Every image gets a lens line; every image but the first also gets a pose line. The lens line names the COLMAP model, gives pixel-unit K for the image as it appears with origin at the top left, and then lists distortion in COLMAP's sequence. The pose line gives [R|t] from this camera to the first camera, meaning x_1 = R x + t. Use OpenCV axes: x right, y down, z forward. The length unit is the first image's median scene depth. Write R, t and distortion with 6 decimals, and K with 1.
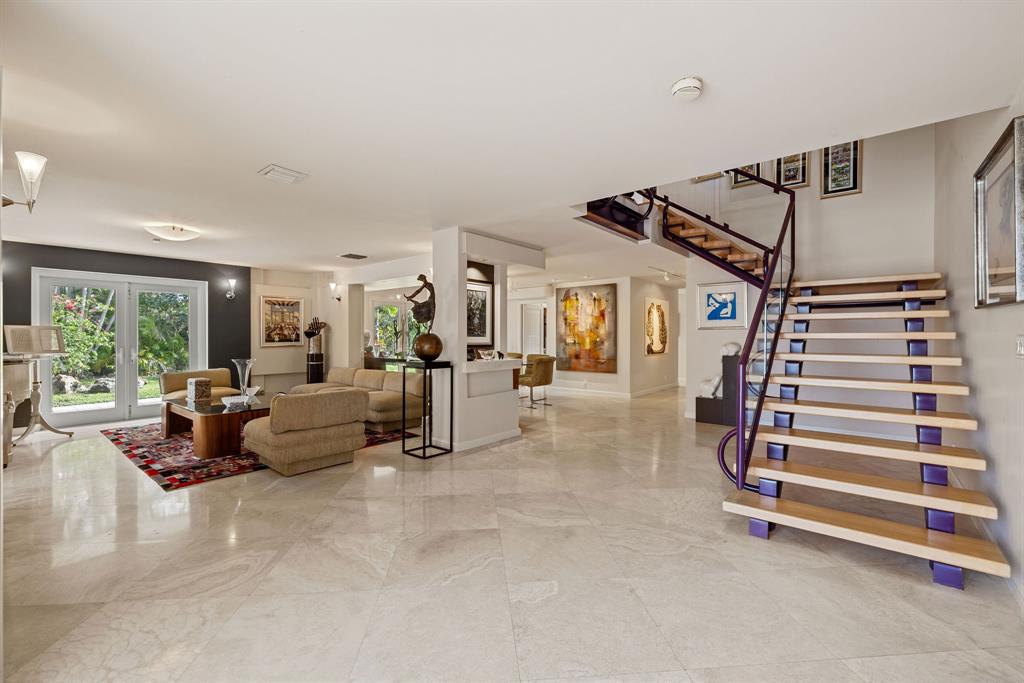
lens RADIAL K [[433.2, 0, 511.4], [0, 433.2, 337.6], [0, 0, 1]] dist [0.000591, 0.000229]
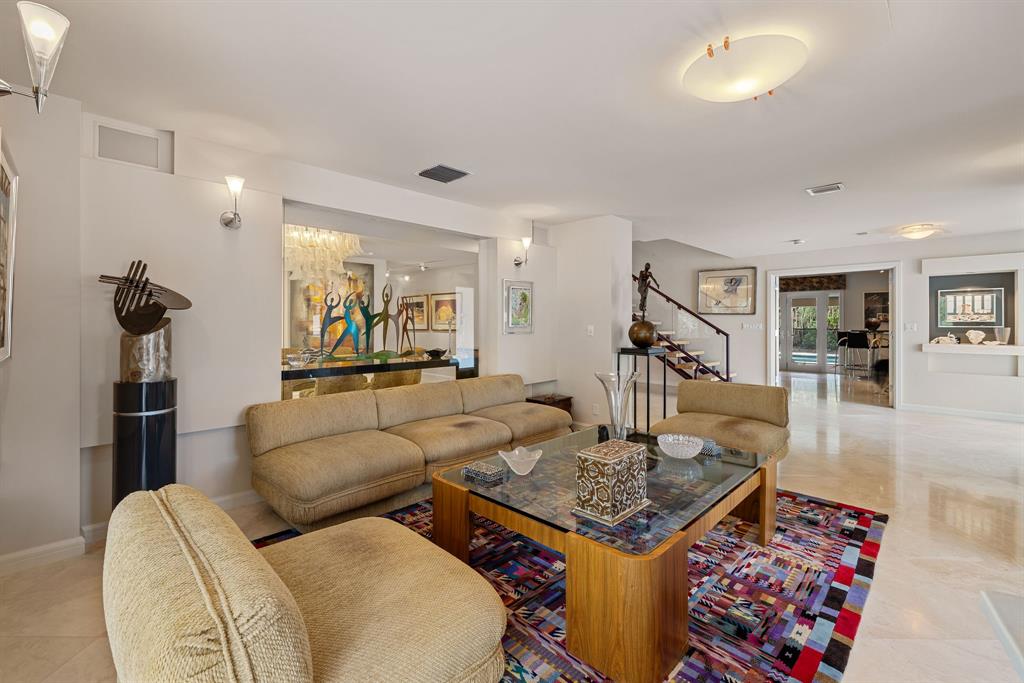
lens RADIAL K [[443.2, 0, 506.4], [0, 443.2, 321.8], [0, 0, 1]] dist [0.002129, 0.000519]
pose [[0.083633, 0.001792, 0.996495, -0.760672], [0.002861, 0.999994, -0.002039, -0.003254], [-0.996493, 0.003022, 0.083627, 0.741974]]
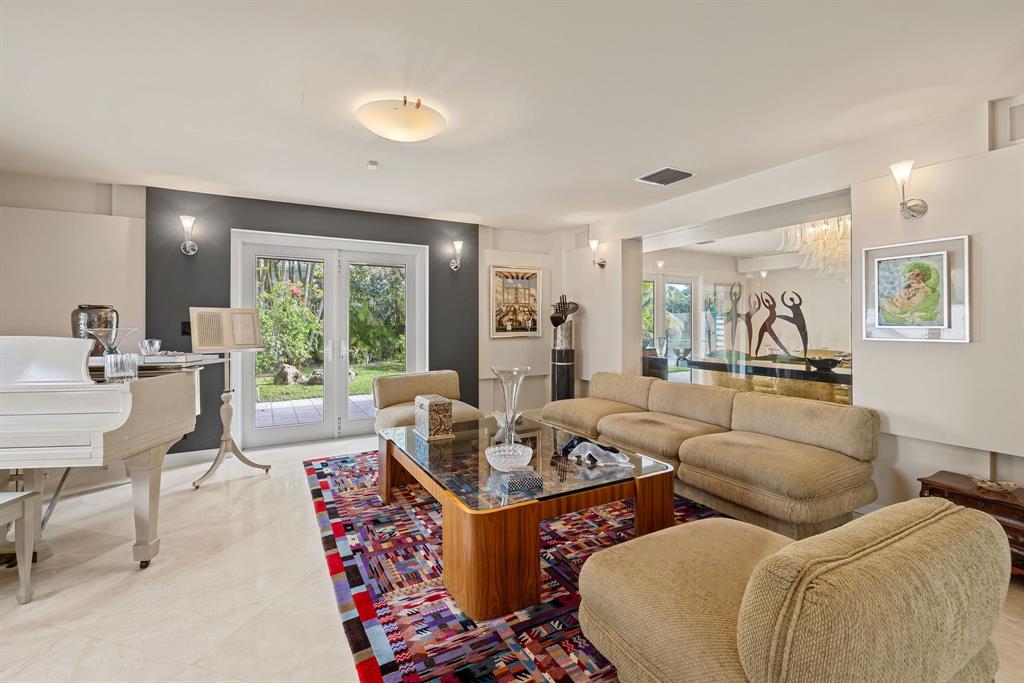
lens RADIAL K [[443.2, 0, 506.4], [0, 443.2, 321.8], [0, 0, 1]] dist [0.002129, 0.000519]
pose [[0.930800, -0.002089, -0.365523, -0.293972], [-0.001182, 0.999961, -0.008727, 0.000510], [0.365527, 0.008555, 0.930761, 0.346426]]
